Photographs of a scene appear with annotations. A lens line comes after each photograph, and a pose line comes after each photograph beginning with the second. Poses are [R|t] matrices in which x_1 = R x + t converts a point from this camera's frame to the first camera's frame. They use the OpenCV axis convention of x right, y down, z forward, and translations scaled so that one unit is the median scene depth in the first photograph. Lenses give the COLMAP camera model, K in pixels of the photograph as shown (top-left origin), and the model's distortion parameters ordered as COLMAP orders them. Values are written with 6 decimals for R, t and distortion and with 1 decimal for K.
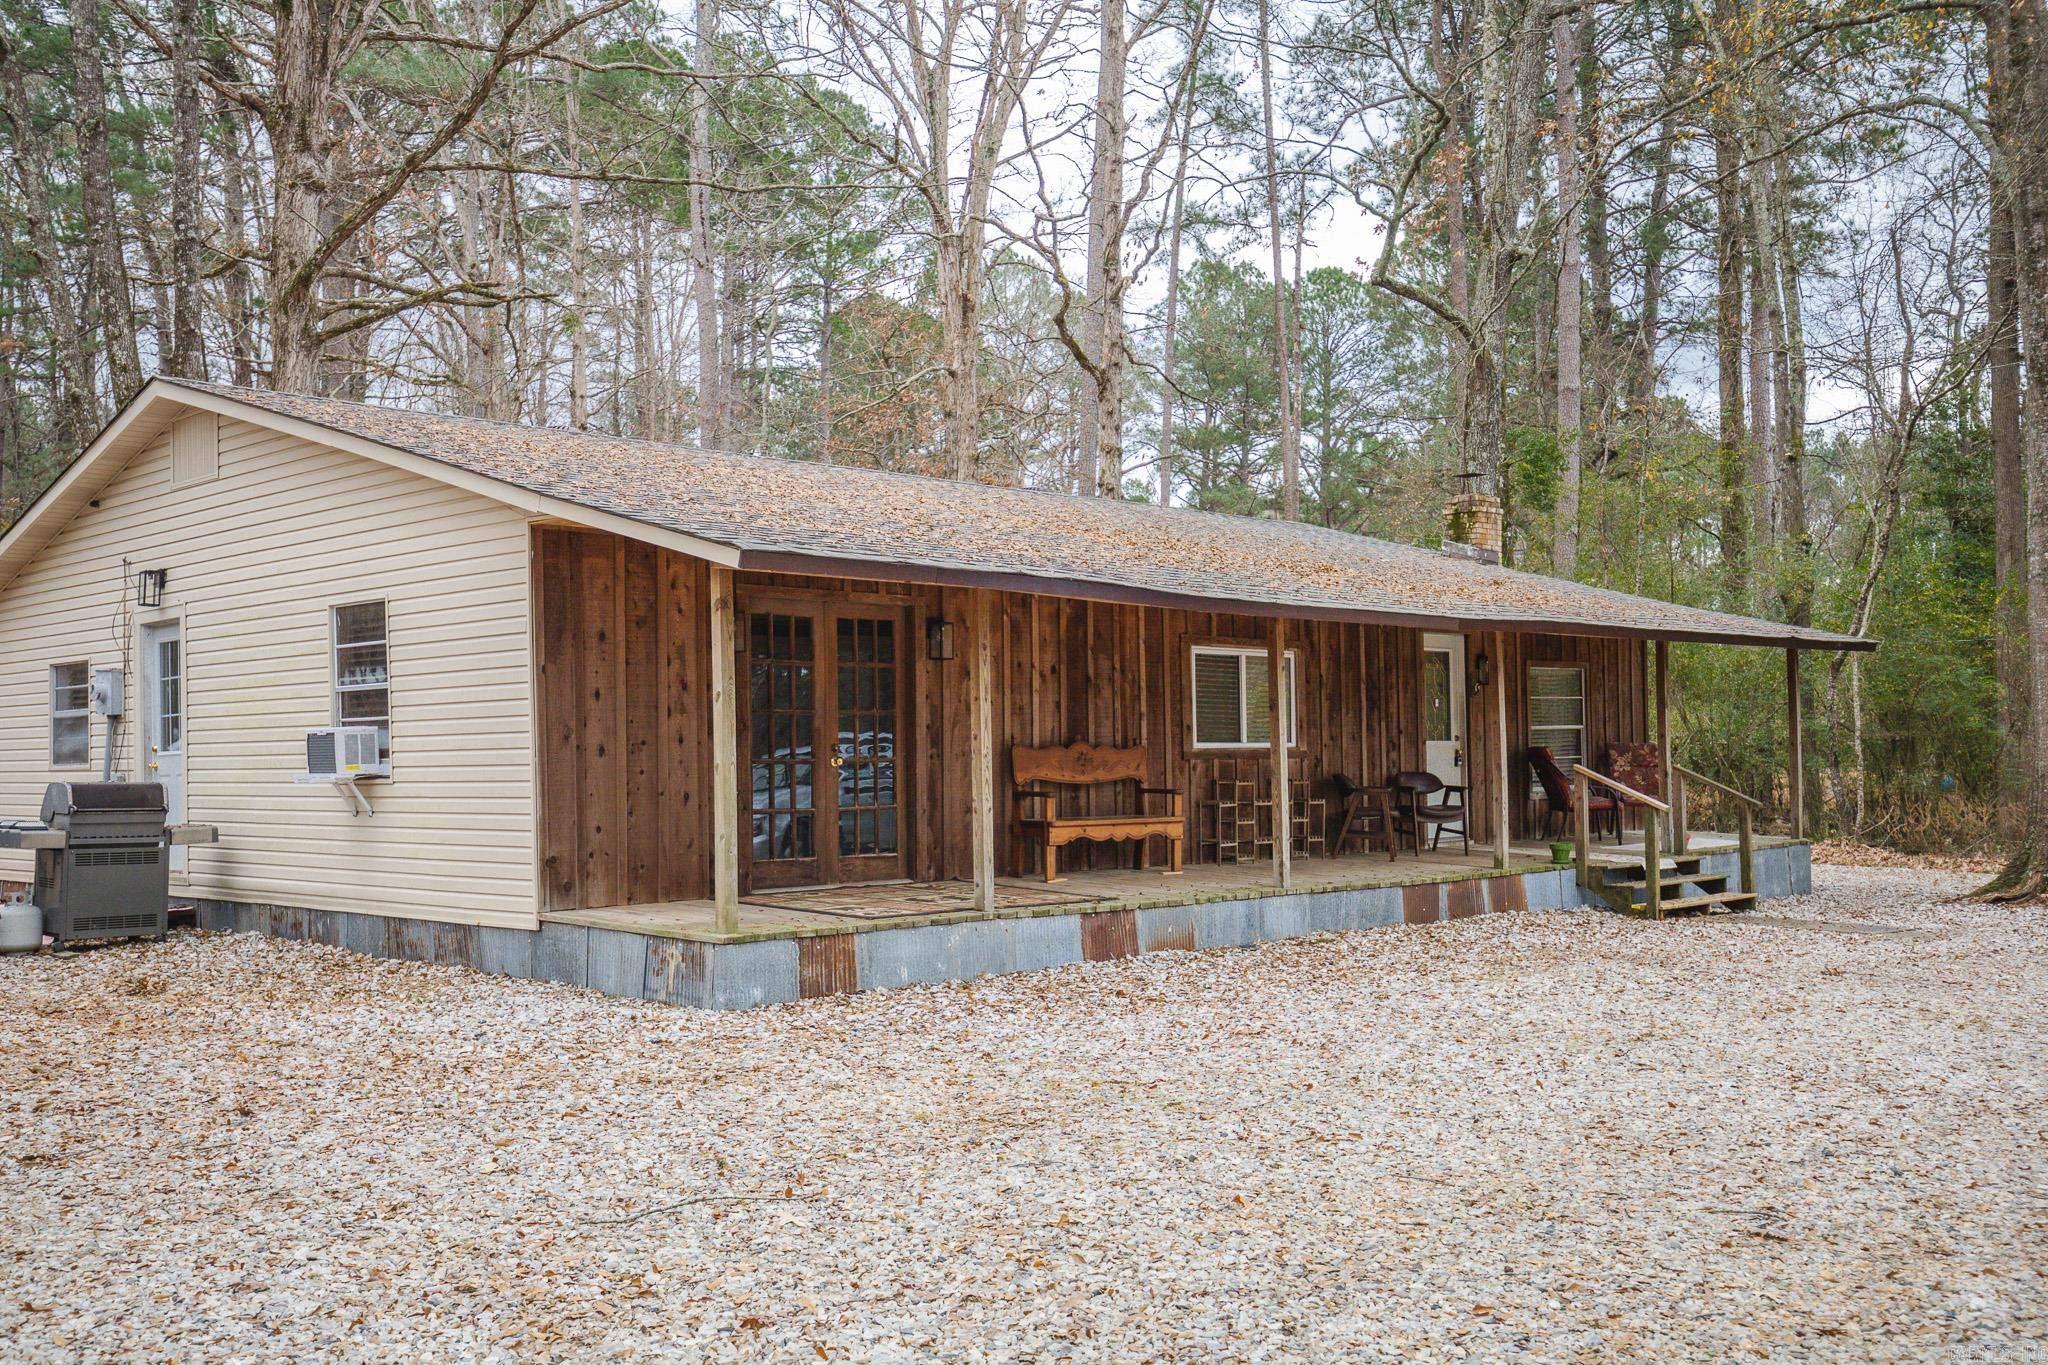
lens RADIAL K [[1936.6, 0, 1015.4], [0, 1936.6, 700.5], [0, 0, 1]] dist [0.041121, 0.000000]
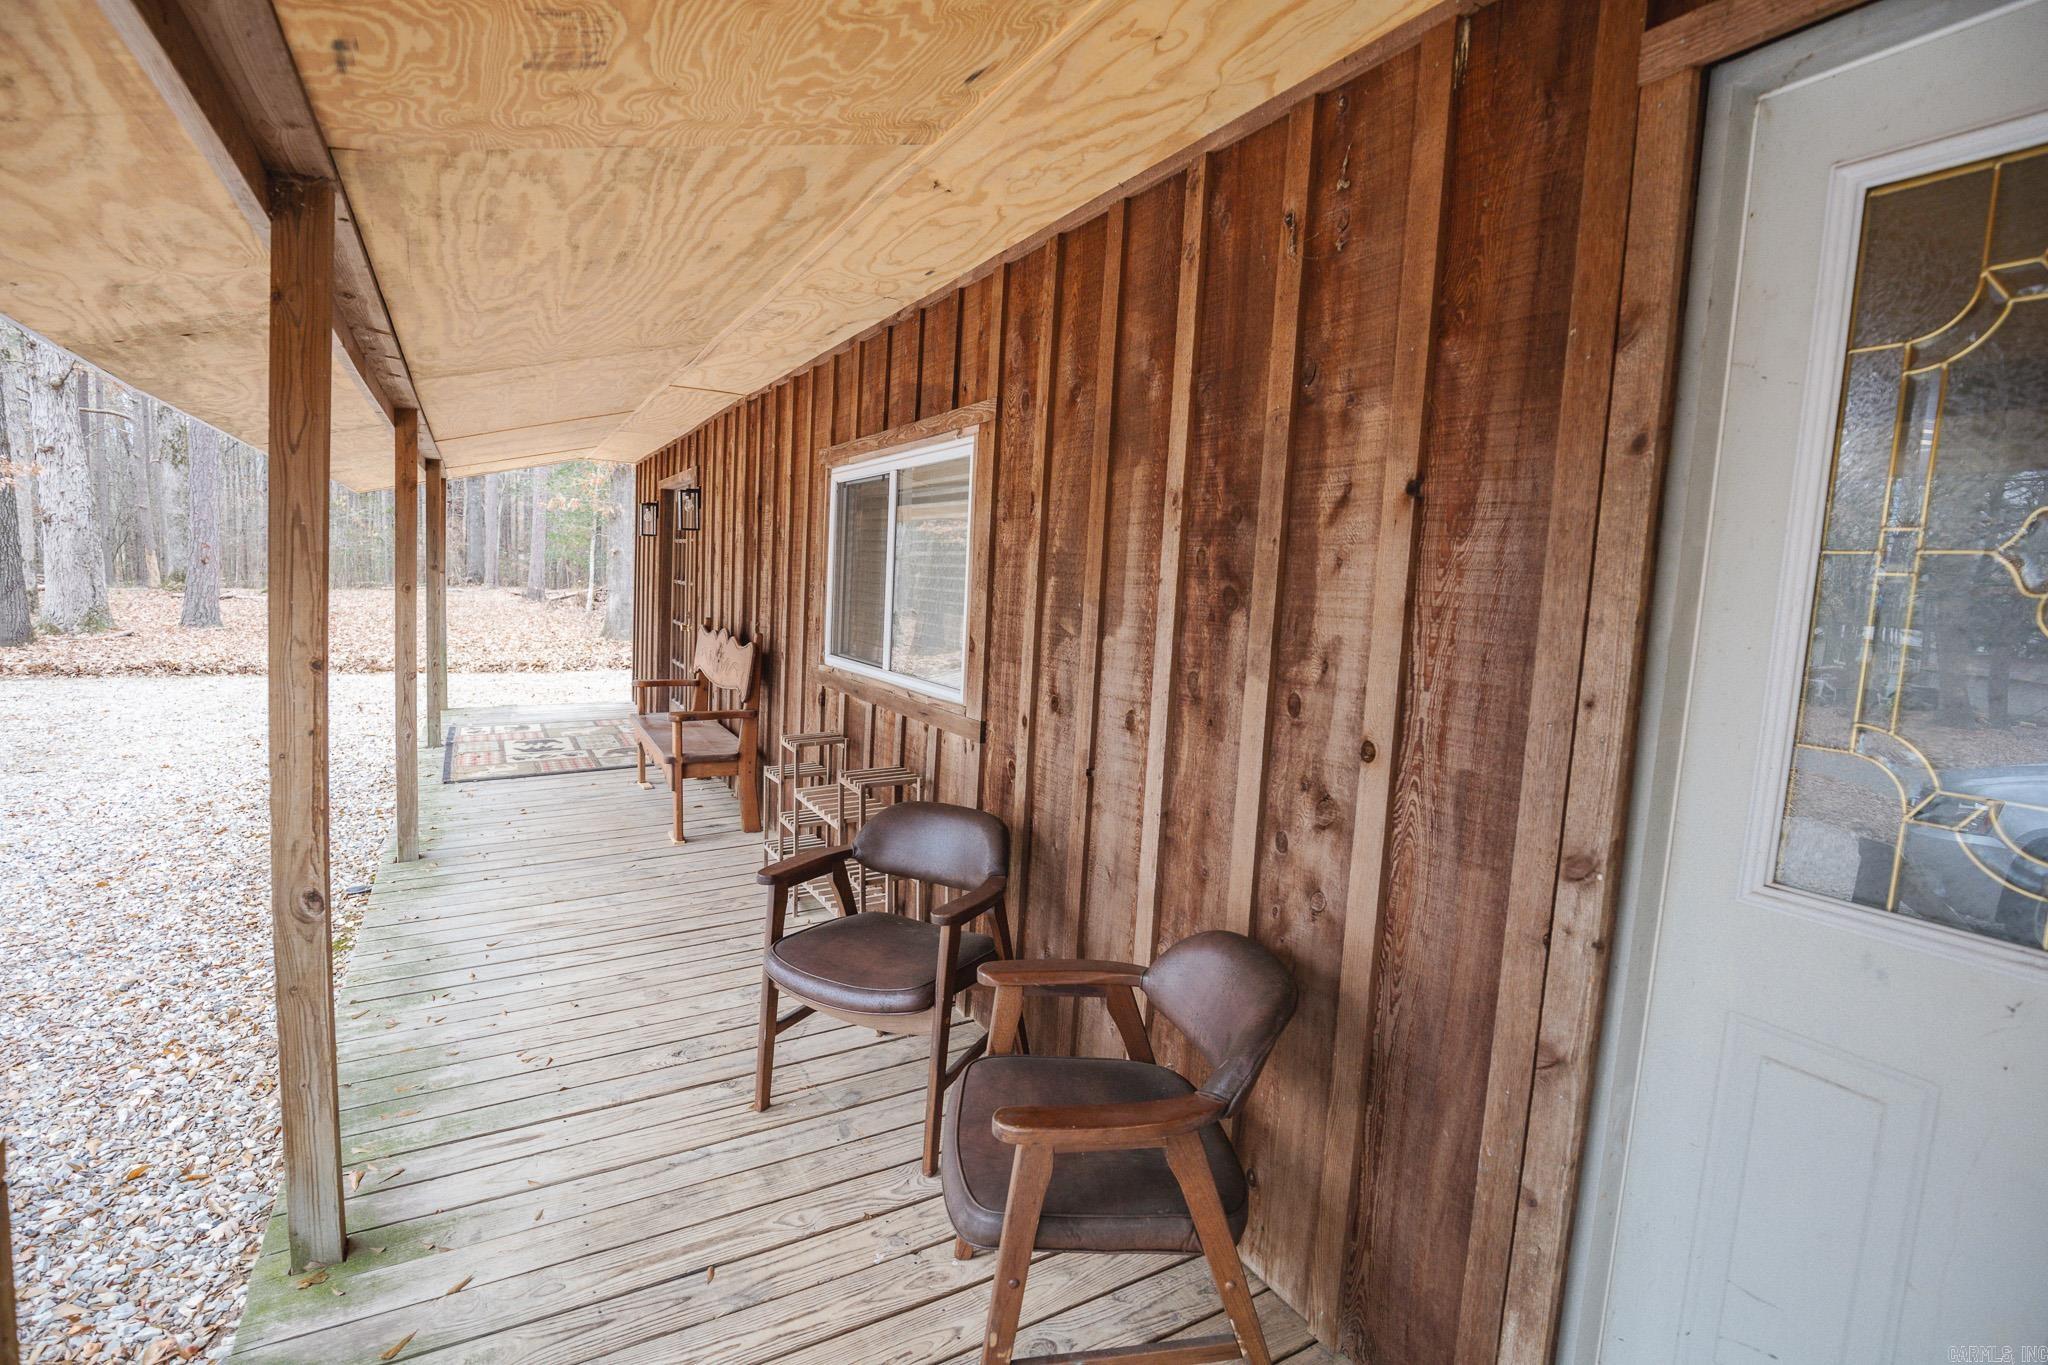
lens RADIAL K [[998.0, 0, 1022.1], [0, 998.0, 689.2], [0, 0, 1]] dist [-0.024230, 0.001964]
pose [[-0.287562, 0.096882, -0.952849, 0.323318], [-0.020896, 0.993999, 0.107372, 0.001071], [0.957534, 0.050787, -0.283812, 1.081566]]
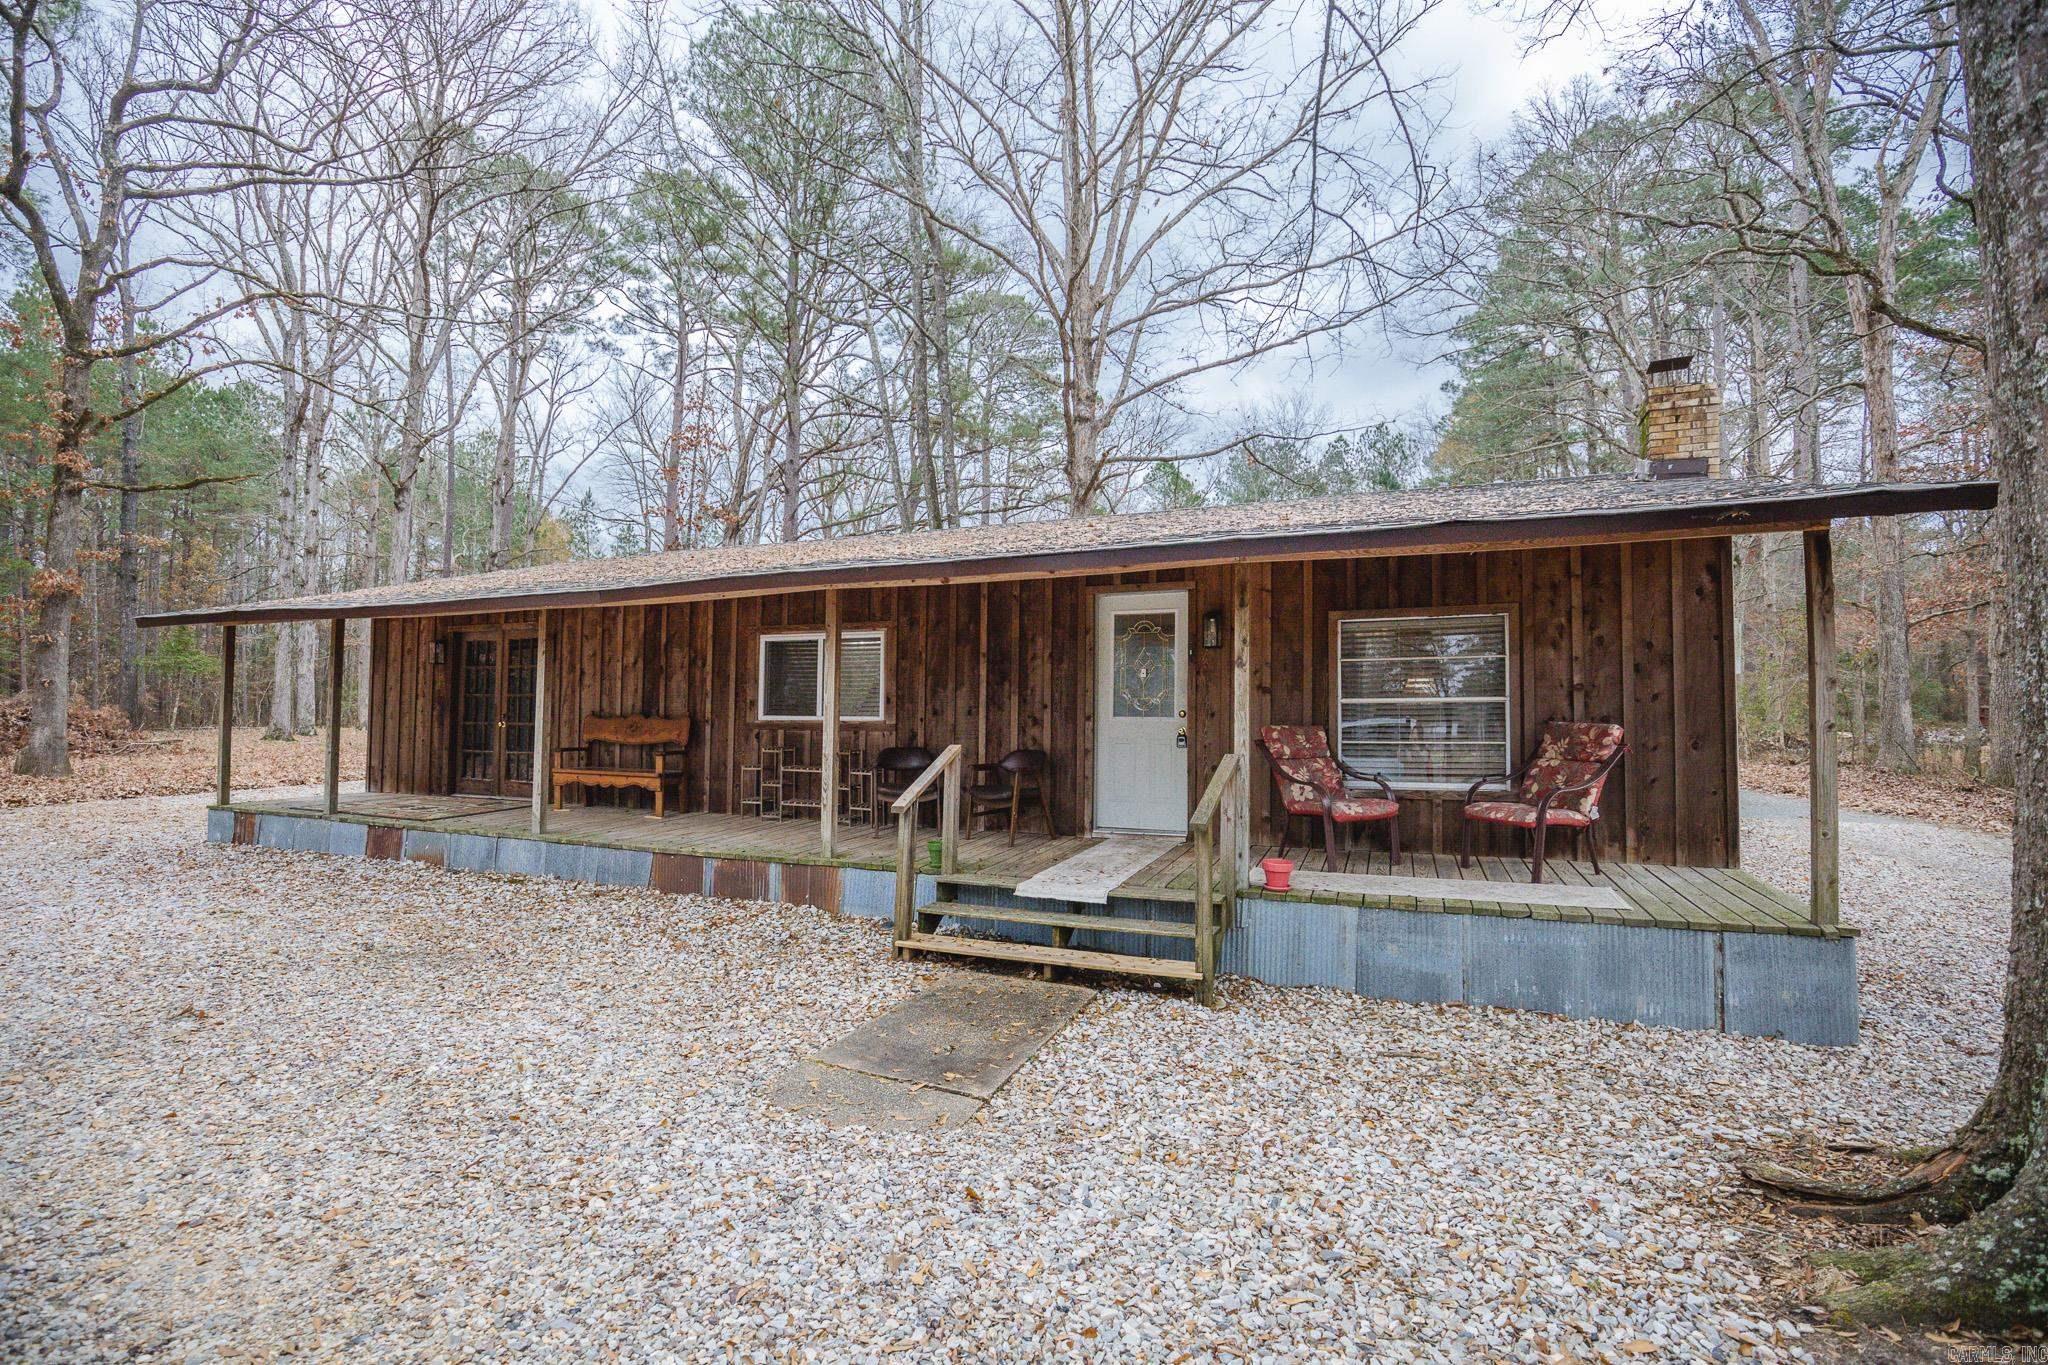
lens RADIAL K [[943.1, 0, 1007.1], [0, 943.1, 690.0], [0, 0, 1]] dist [-0.032415, 0.004781]
pose [[0.364003, -0.023329, -0.931106, 0.662193], [0.010565, 0.999725, -0.020918, 0.019048], [0.931338, -0.002222, 0.364150, 0.891516]]
